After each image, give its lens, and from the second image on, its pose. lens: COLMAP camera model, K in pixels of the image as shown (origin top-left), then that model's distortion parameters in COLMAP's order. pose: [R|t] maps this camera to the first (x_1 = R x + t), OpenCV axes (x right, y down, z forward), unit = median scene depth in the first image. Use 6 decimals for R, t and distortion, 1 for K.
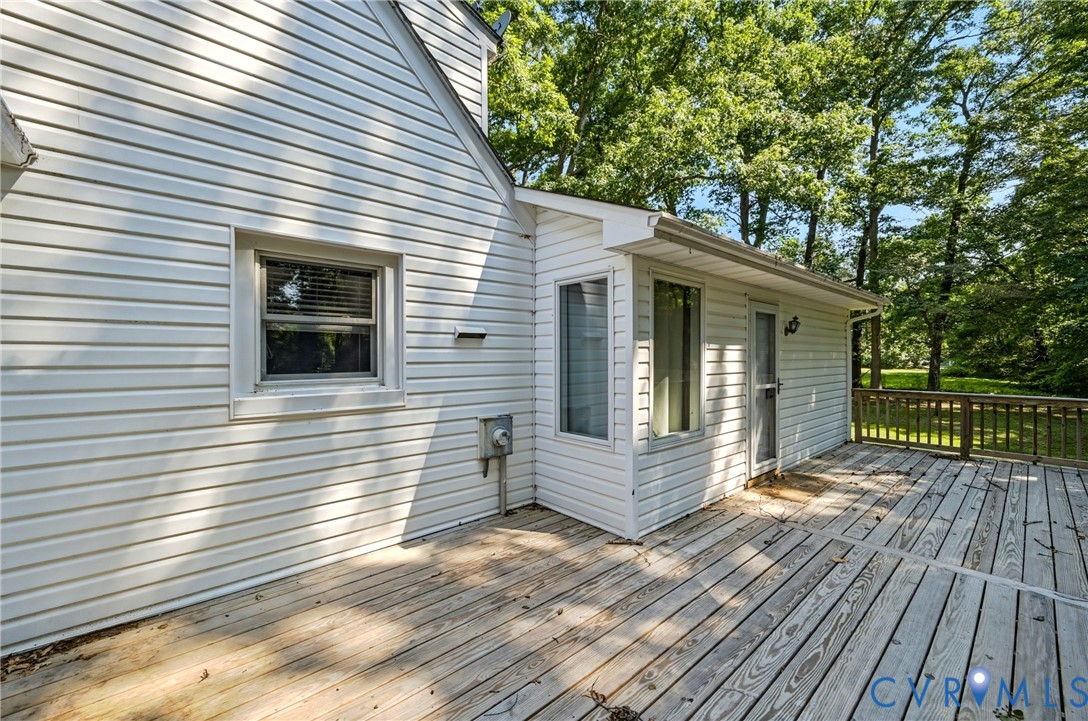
lens RADIAL K [[427.0, 0, 543.7], [0, 427.0, 358.7], [0, 0, 1]] dist [-0.001428, -0.000100]
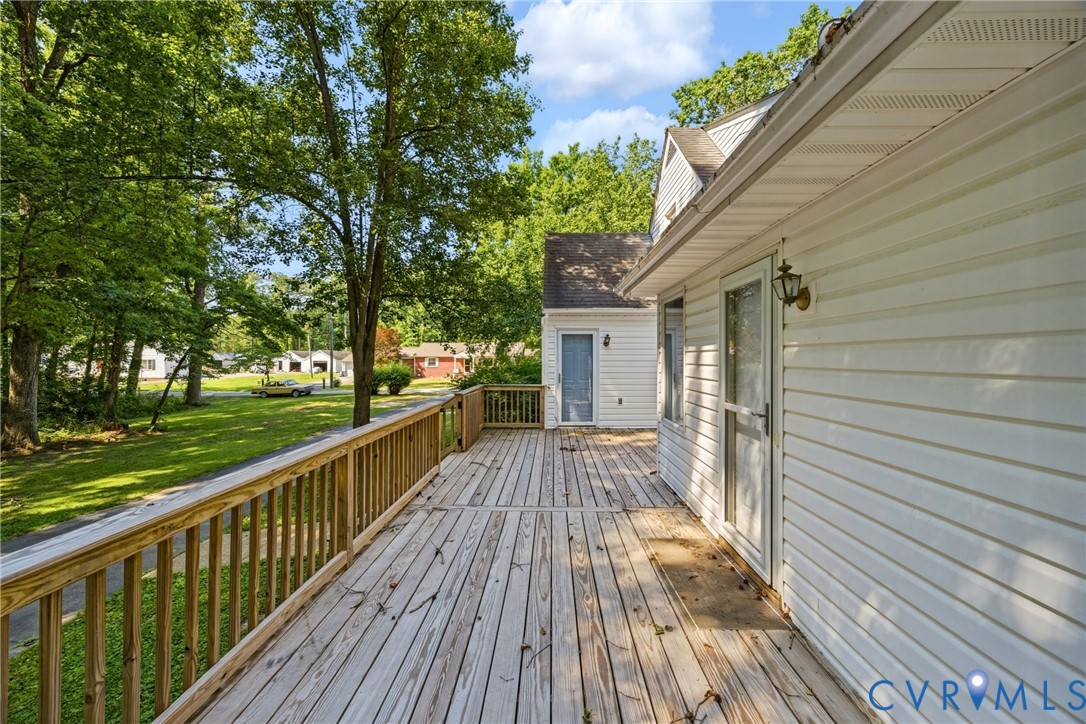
lens RADIAL K [[426.2, 0, 544.2], [0, 426.2, 355.8], [0, 0, 1]] dist [-0.001428, -0.000100]
pose [[-0.670046, -0.004029, -0.742309, 1.503936], [-0.007346, 0.999972, 0.001203, -0.012422], [0.742283, 0.006259, -0.670057, 1.569629]]
